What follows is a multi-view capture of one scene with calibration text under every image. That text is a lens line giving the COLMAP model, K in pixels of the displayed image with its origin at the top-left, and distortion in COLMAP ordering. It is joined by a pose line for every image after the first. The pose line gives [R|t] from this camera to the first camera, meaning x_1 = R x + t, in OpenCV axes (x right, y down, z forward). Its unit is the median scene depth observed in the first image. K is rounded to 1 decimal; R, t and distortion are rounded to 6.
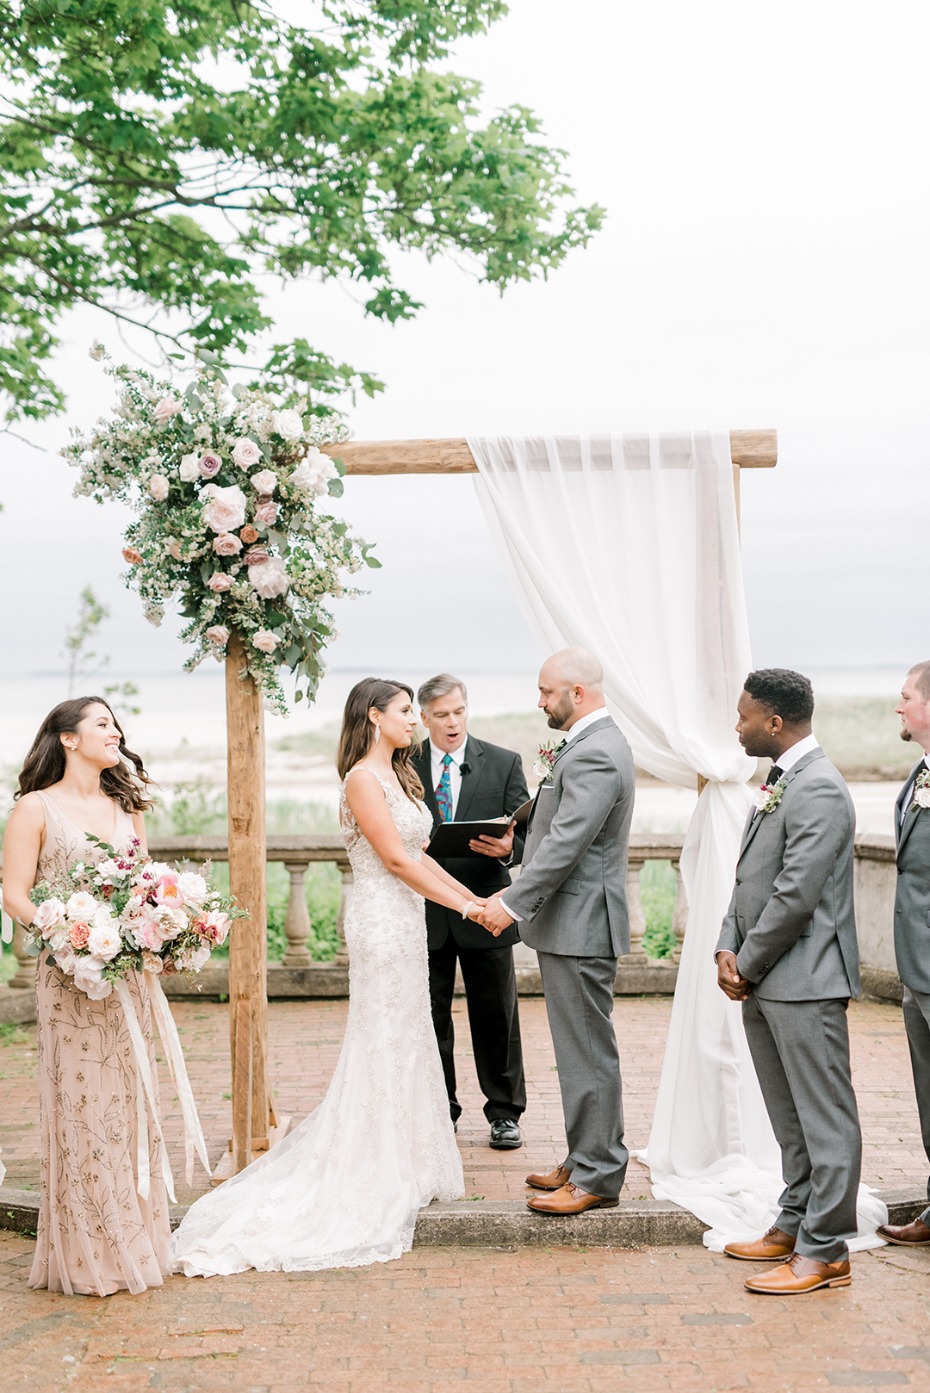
lens RADIAL K [[2494.4, 0, 465.4], [0, 2494.4, 729.1], [0, 0, 1]] dist [-0.016764, -0.057510]
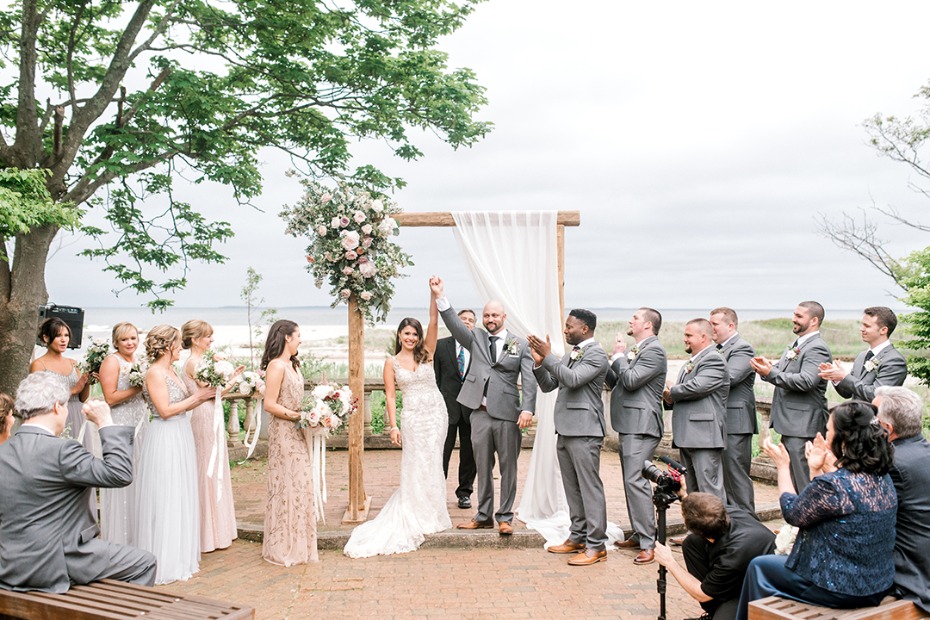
lens RADIAL K [[1164.1, 0, 485.1], [0, 1164.1, 312.0], [0, 0, 1]] dist [0.005306, 0.019353]
pose [[0.997890, 0.010967, 0.063997, -0.037427], [-0.009683, 0.999746, -0.020348, 0.001960], [-0.064203, 0.019685, 0.997743, -0.117320]]
